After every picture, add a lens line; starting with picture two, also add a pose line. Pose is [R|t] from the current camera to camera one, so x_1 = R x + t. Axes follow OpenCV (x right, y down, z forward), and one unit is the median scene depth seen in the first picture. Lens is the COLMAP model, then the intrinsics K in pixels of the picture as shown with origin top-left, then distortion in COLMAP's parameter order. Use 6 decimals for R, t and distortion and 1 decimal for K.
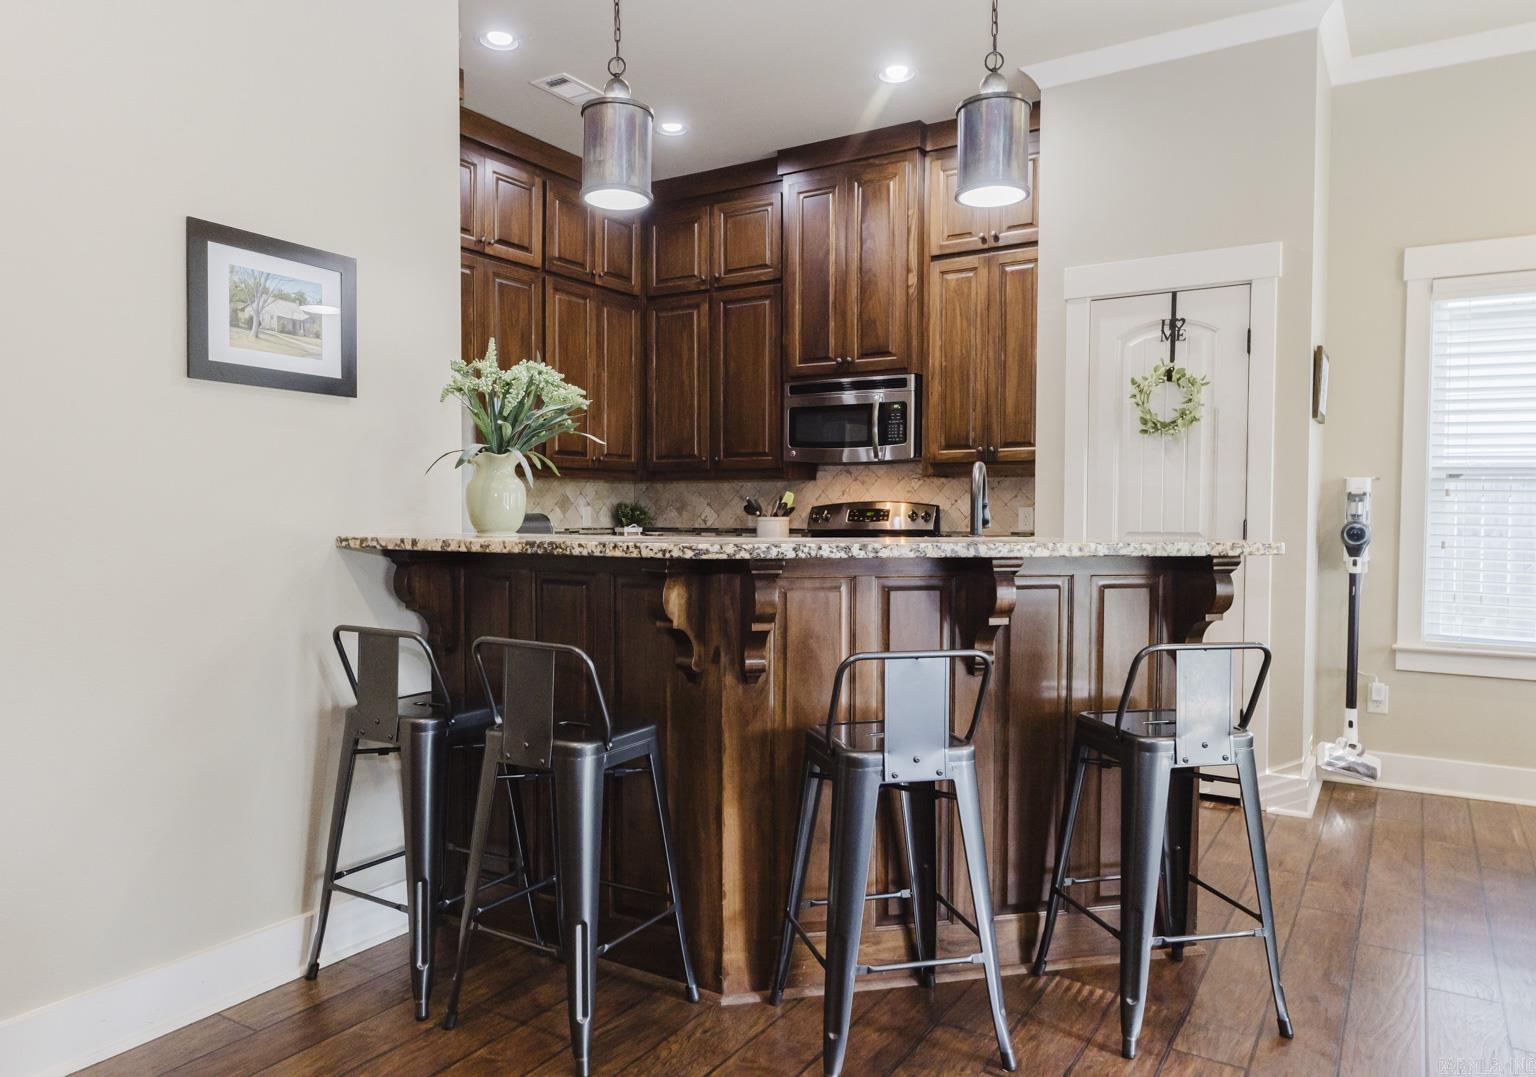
lens RADIAL K [[1035.8, 0, 756.1], [0, 1035.8, 550.8], [0, 0, 1]] dist [0.010161, -0.009438]
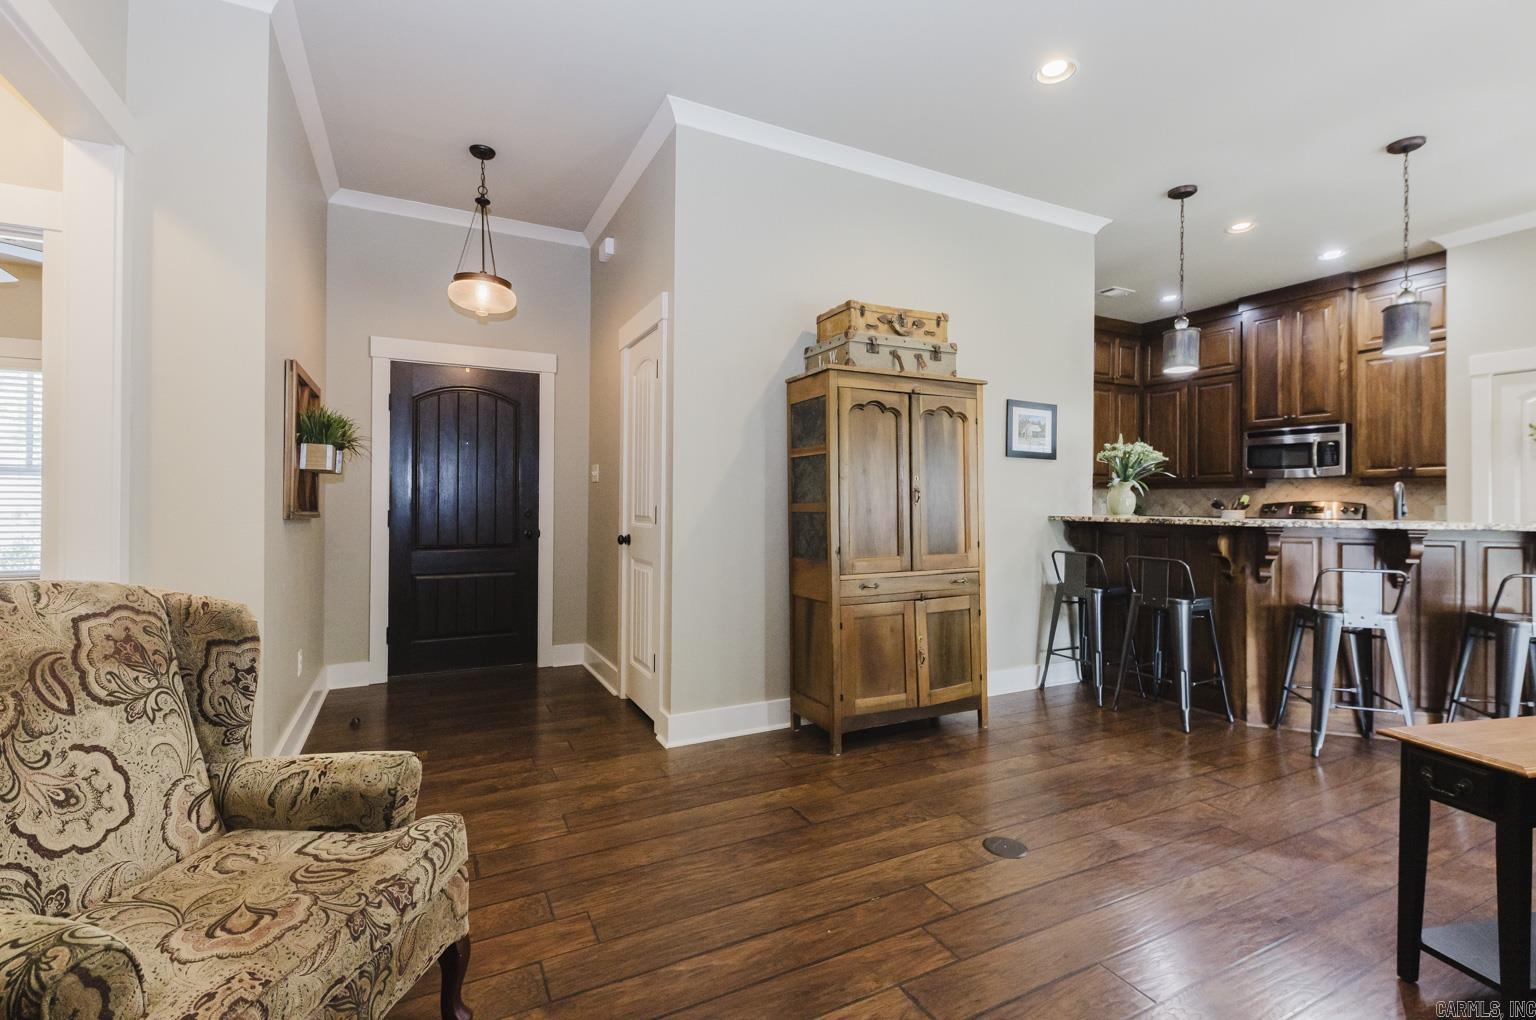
lens RADIAL K [[687.4, 0, 747.2], [0, 687.4, 499.7], [0, 0, 1]] dist [0.013688, -0.004233]
pose [[0.855041, 0.001008, -0.518560, -0.103183], [-0.025289, 0.998889, -0.039757, 0.019811], [0.517944, 0.047107, 0.854116, -0.493697]]
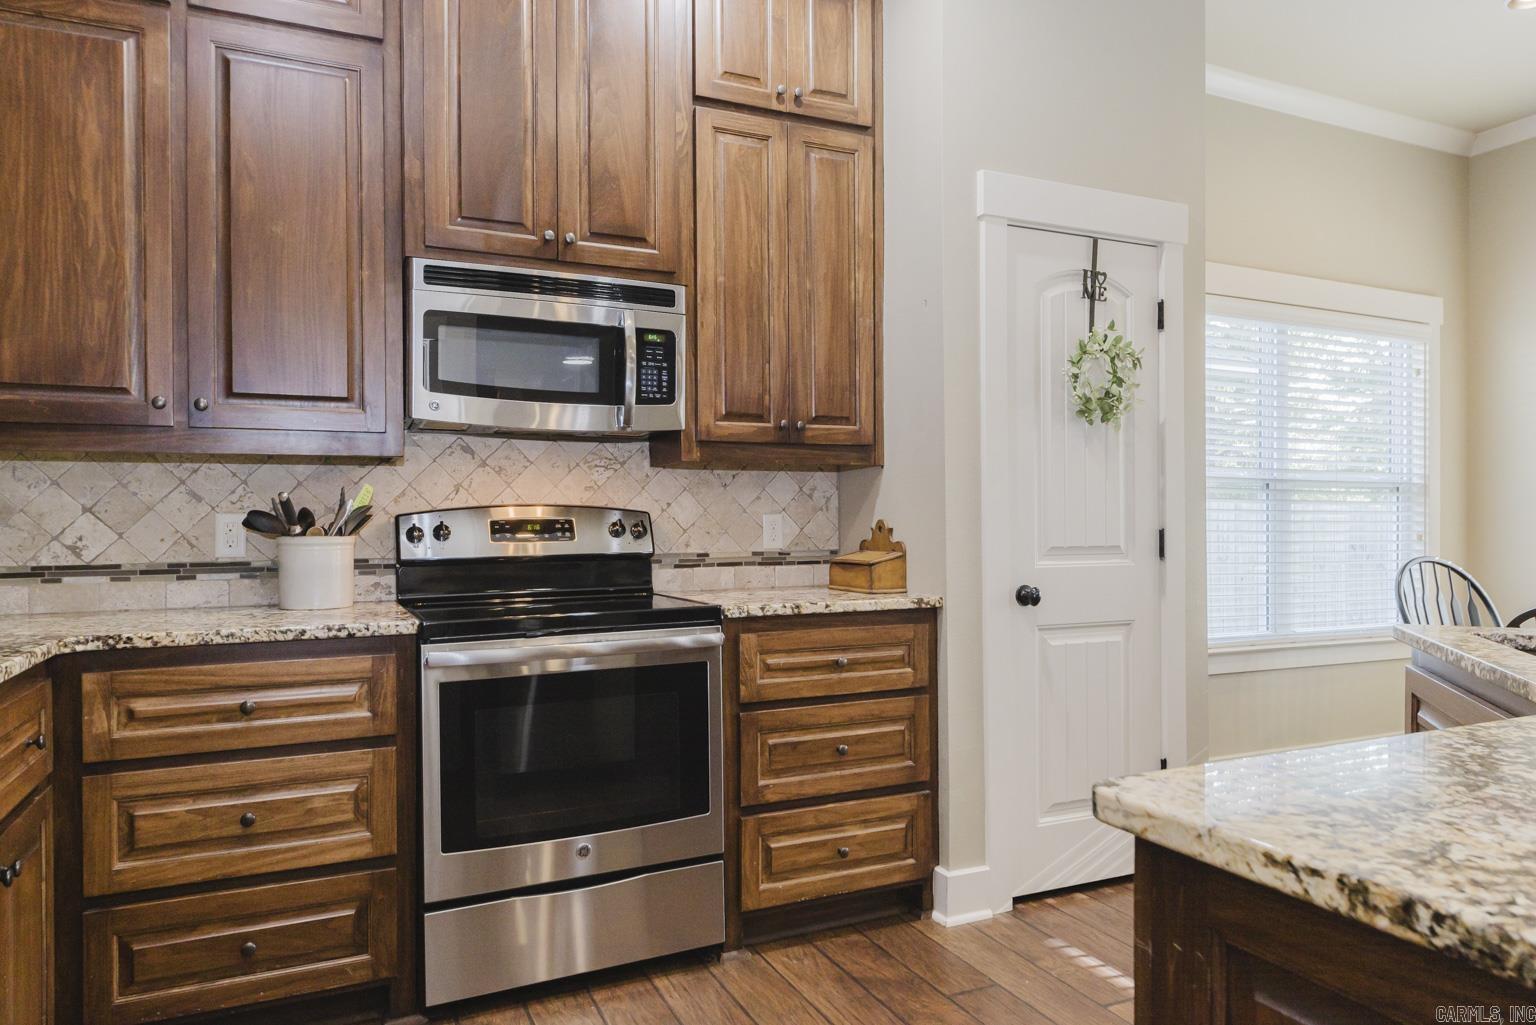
lens RADIAL K [[967.8, 0, 773.5], [0, 967.8, 520.9], [0, 0, 1]] dist [0.005617, 0.000562]
pose [[0.556386, -0.008458, 0.830881, -0.323534], [0.036496, 0.999232, -0.014267, -0.035068], [-0.830122, 0.038262, 0.556268, 0.784481]]
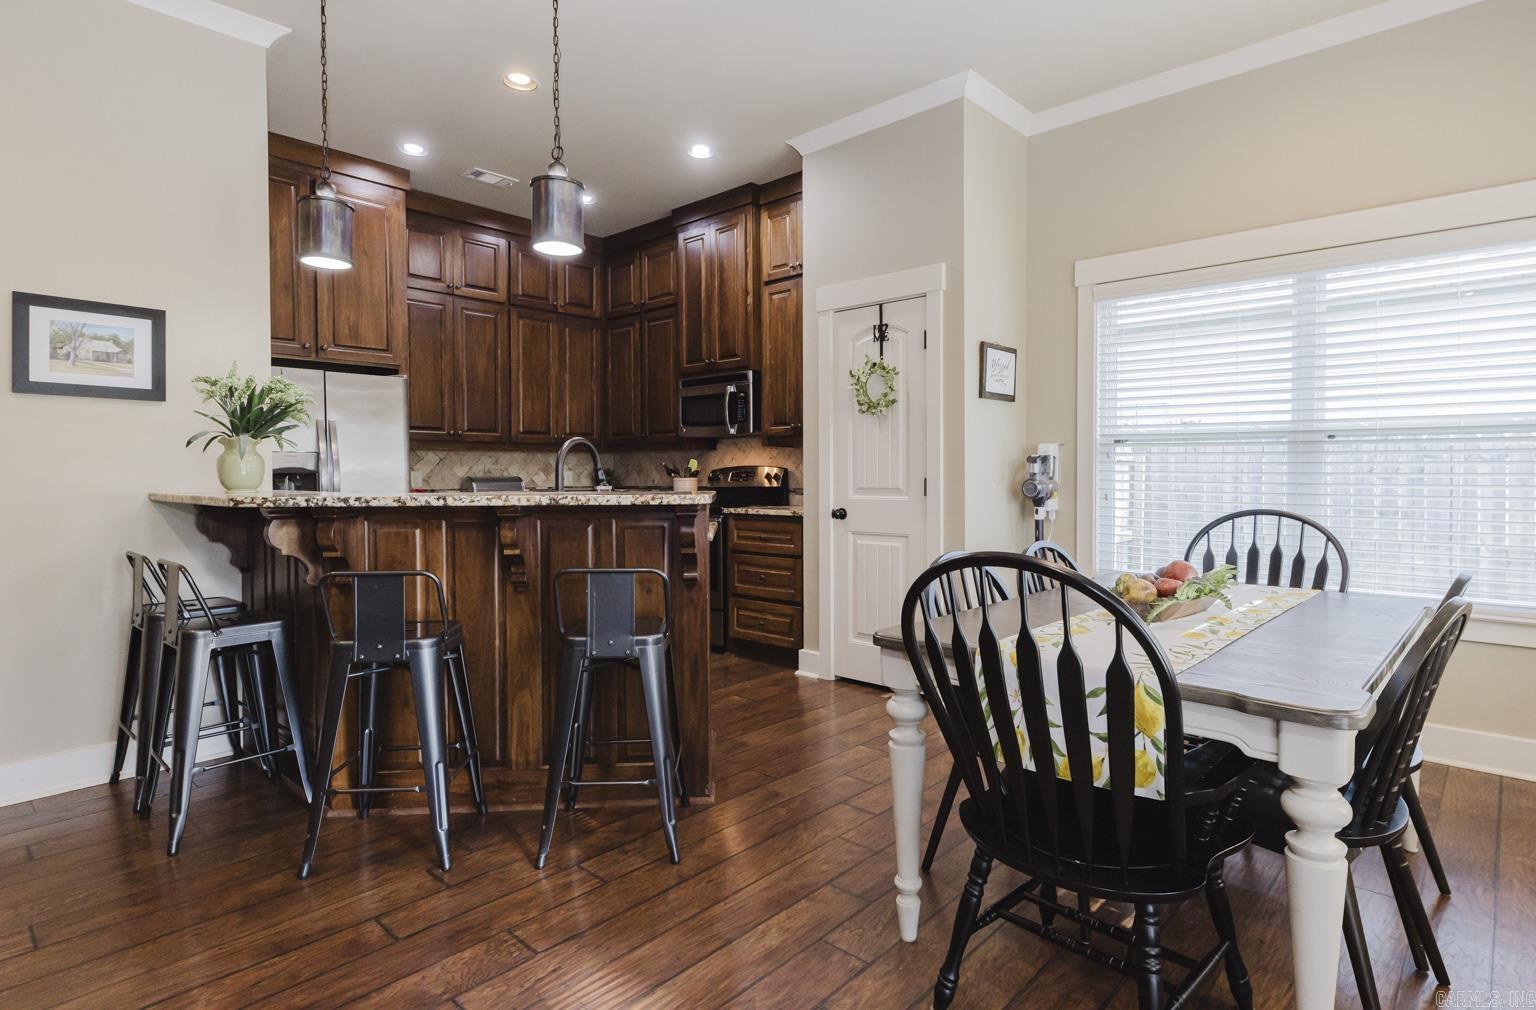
lens RADIAL K [[803.7, 0, 807.4], [0, 803.7, 484.2], [0, 0, 1]] dist [0.005706, -0.003641]
pose [[0.987067, -0.005071, -0.160230, 0.459957], [0.000972, 0.999670, -0.025651, 0.002827], [0.160307, 0.025164, 0.986746, -0.005253]]
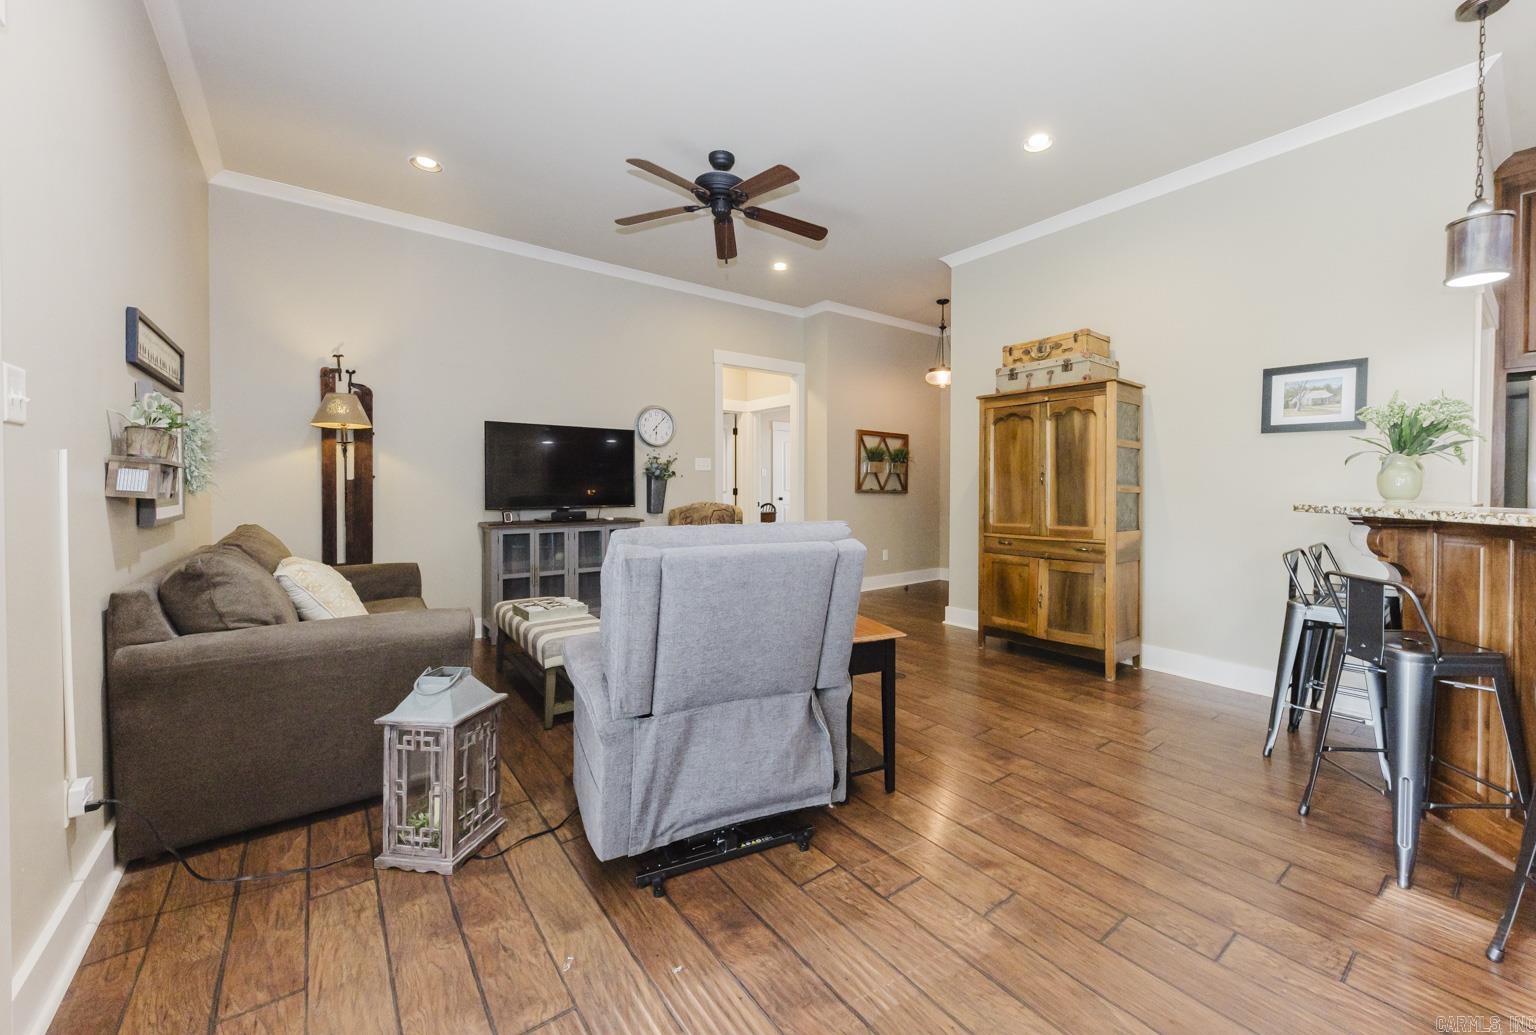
lens RADIAL K [[612.7, 0, 815.3], [0, 612.7, 490.7], [0, 0, 1]] dist [0.007904, 0.000473]
pose [[-0.312149, 0.004825, -0.950021, 0.648271], [-0.041973, 0.998941, 0.018865, -0.007350], [0.949106, 0.045764, -0.311616, 0.246555]]
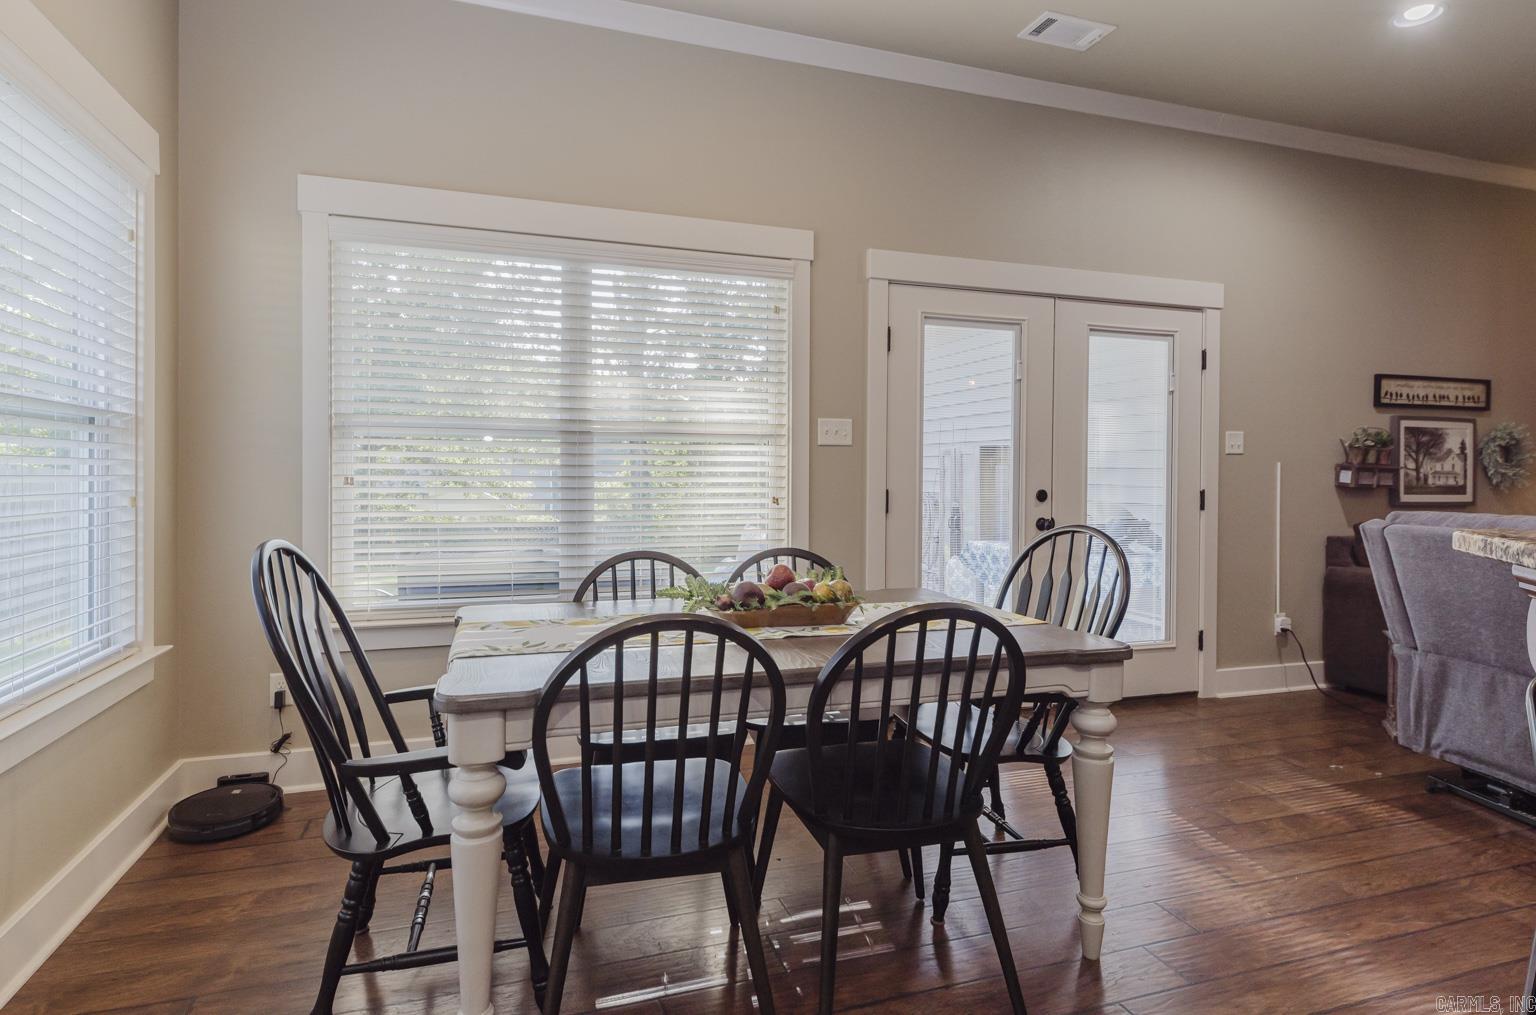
lens RADIAL K [[789.4, 0, 755.8], [0, 789.4, 473.8], [0, 0, 1]] dist [0.004407, 0.000077]
pose [[-0.768491, -0.011767, 0.639752, 0.305281], [0.014529, 0.999252, 0.035833, -0.039038], [-0.639695, 0.036832, -0.767746, 0.937471]]
